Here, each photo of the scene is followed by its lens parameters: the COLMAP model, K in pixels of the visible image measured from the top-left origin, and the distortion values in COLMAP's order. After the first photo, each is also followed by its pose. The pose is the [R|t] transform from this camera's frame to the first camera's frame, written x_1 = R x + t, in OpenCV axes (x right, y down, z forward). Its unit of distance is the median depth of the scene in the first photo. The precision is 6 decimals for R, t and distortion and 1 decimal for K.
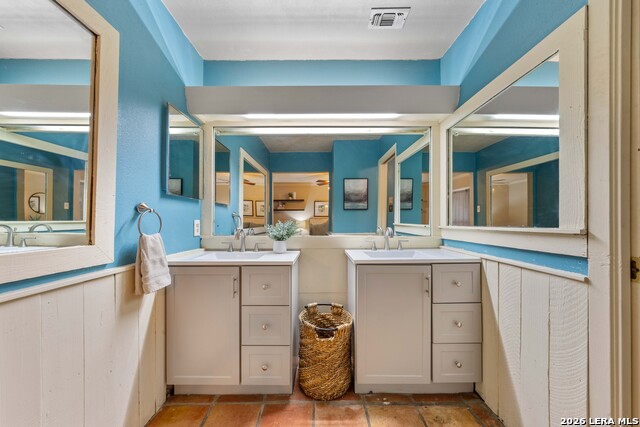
lens RADIAL K [[219.2, 0, 316.6], [0, 219.2, 216.5], [0, 0, 1]] dist [-0.003217, -0.000100]
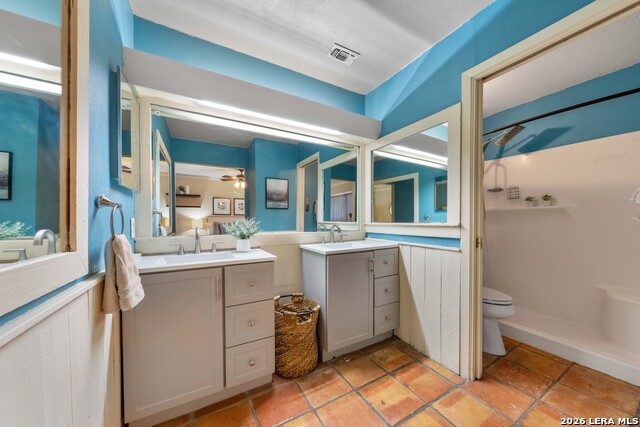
lens RADIAL K [[219.2, 0, 318.0], [0, 219.2, 218.0], [0, 0, 1]] dist [-0.003217, -0.000100]
pose [[0.873811, 0.002636, 0.486259, -0.392670], [-0.009057, 0.999900, 0.010856, 0.001773], [-0.486182, -0.013890, 0.873747, -0.023874]]
